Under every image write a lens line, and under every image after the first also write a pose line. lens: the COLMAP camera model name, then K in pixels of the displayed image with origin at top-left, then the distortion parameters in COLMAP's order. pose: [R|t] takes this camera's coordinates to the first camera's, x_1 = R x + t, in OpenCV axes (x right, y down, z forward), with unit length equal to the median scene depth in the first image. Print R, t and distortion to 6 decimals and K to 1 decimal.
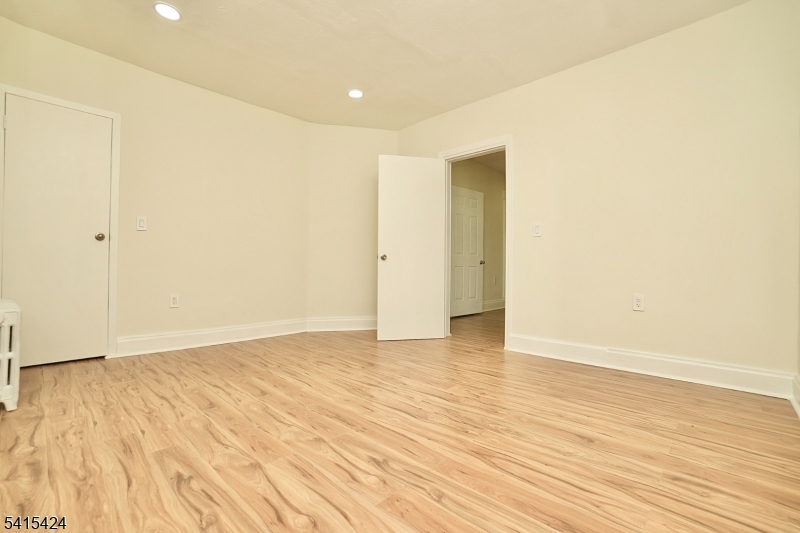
lens RADIAL K [[352.4, 0, 400.0], [0, 352.4, 266.5], [0, 0, 1]] dist [-0.055483, 0.020396]
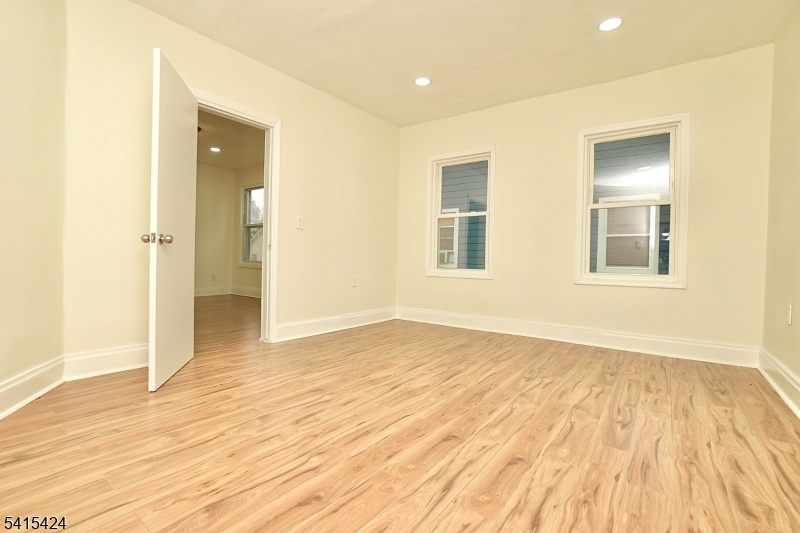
lens RADIAL K [[359.8, 0, 398.0], [0, 359.8, 264.8], [0, 0, 1]] dist [-0.053886, 0.021084]
pose [[-0.101472, -0.028378, 0.994434, -1.401395], [-0.018353, 0.999476, 0.026649, -0.021719], [-0.994669, -0.015547, -0.101940, 1.496852]]
